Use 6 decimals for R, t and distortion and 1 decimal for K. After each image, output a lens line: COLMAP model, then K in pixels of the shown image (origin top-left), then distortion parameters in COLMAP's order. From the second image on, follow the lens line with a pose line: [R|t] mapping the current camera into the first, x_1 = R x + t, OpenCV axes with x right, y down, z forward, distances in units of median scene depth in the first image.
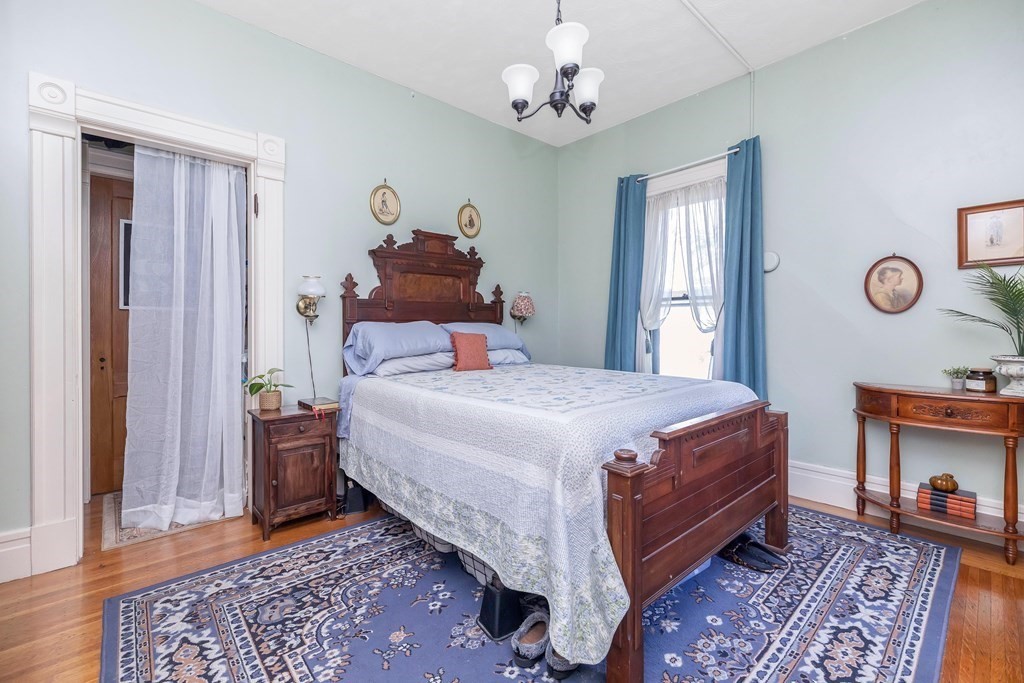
lens RADIAL K [[438.0, 0, 516.5], [0, 438.0, 339.5], [0, 0, 1]] dist [-0.000942, -0.000169]
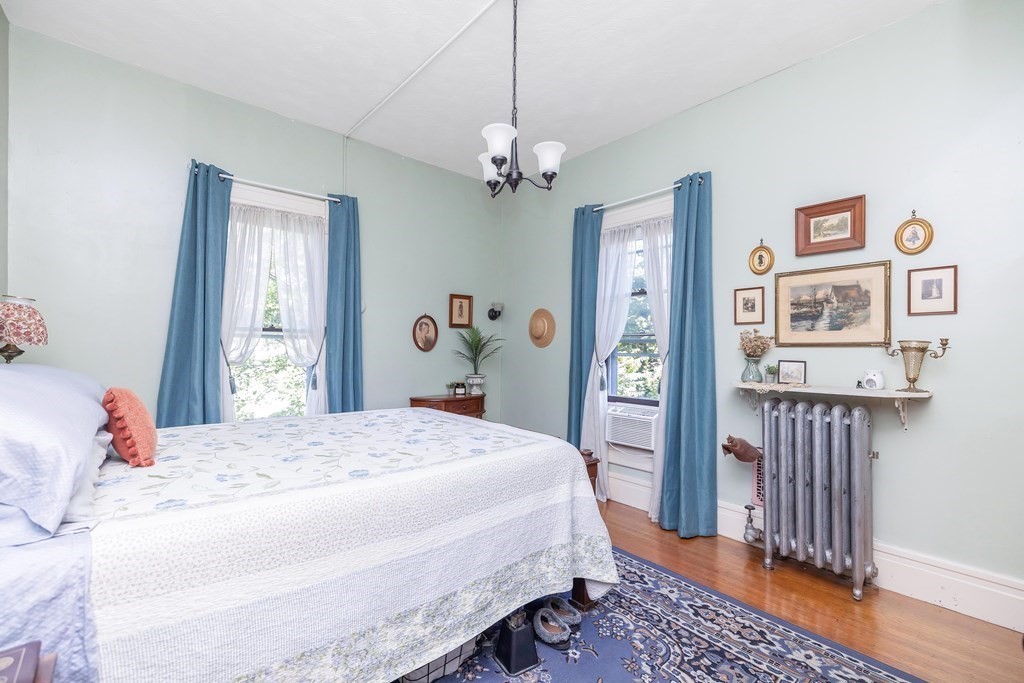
lens RADIAL K [[437.5, 0, 507.4], [0, 437.5, 356.1], [0, 0, 1]] dist [-0.000273, -0.000012]
pose [[0.023556, -0.016383, 0.999588, -0.788140], [0.012161, 0.999796, 0.016100, -0.069669], [-0.999649, 0.011777, 0.023751, 0.726778]]
